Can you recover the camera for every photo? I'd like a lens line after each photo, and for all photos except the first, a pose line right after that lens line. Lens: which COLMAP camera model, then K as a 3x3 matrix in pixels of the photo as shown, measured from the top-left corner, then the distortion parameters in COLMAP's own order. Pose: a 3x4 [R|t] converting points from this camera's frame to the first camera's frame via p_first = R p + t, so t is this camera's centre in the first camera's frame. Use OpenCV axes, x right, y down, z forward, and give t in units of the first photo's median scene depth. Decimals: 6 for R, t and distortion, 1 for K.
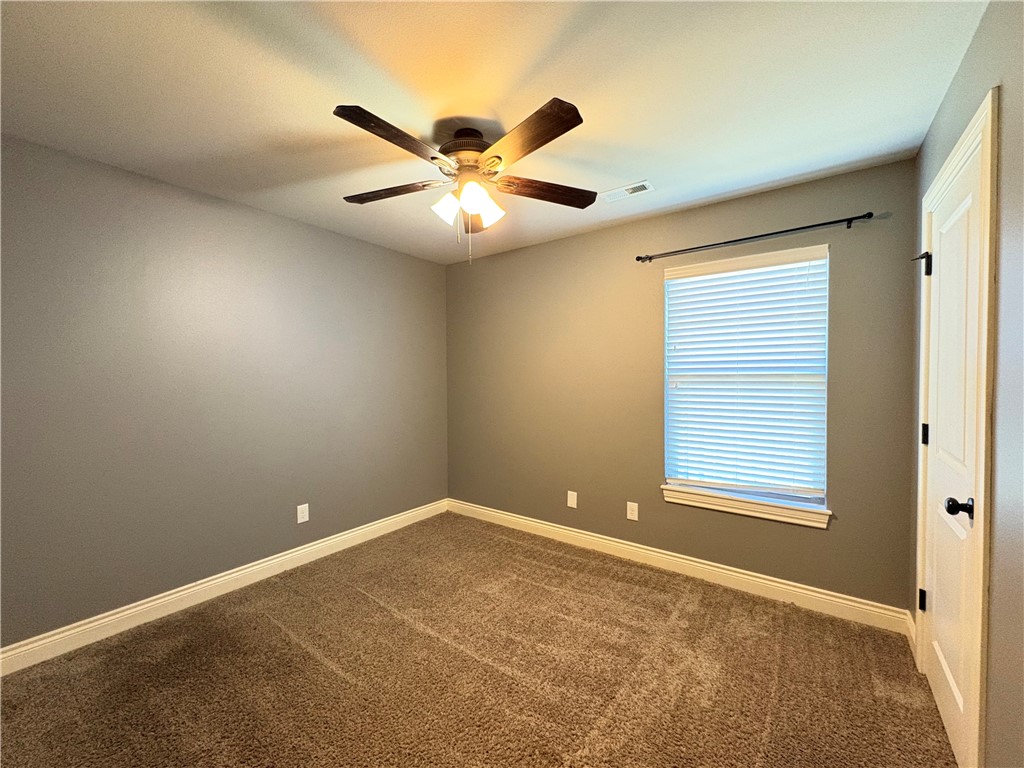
lens RADIAL K [[414.8, 0, 512.0], [0, 414.8, 384.0], [0, 0, 1]] dist [0.000053, -0.000022]
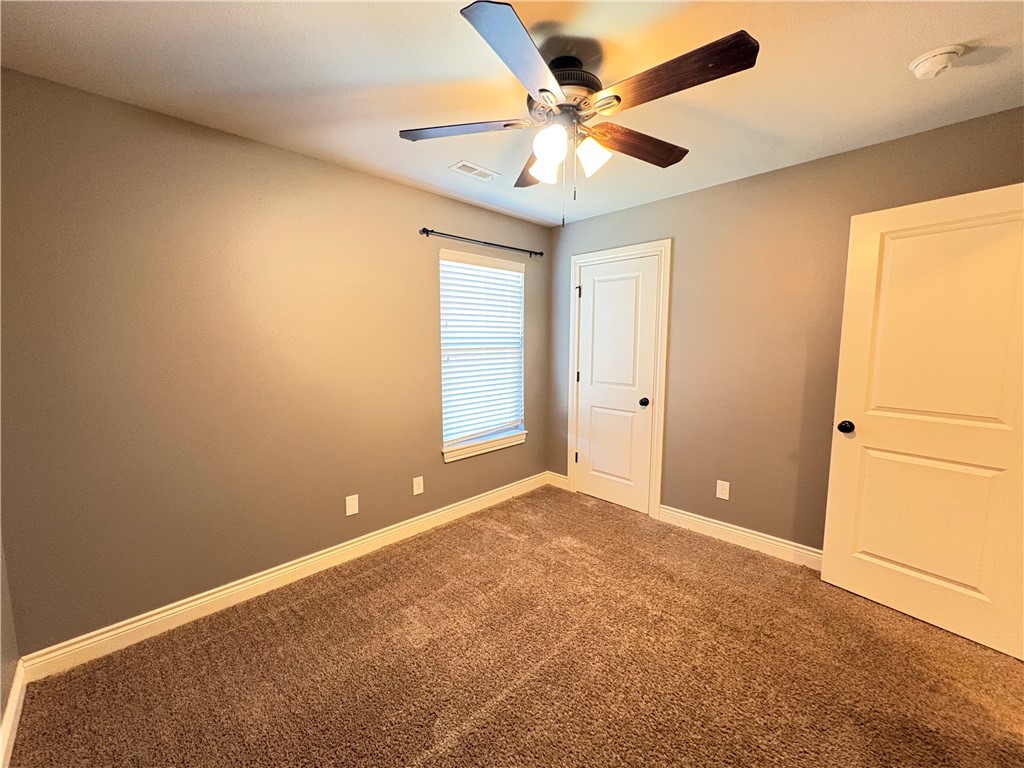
lens RADIAL K [[414.8, 0, 512.0], [0, 414.8, 384.0], [0, 0, 1]] dist [0.000053, -0.000022]
pose [[0.138017, -0.107966, 0.984528, -0.743402], [0.017052, 0.994152, 0.106631, -0.048215], [-0.990283, 0.002072, 0.139051, 0.735907]]
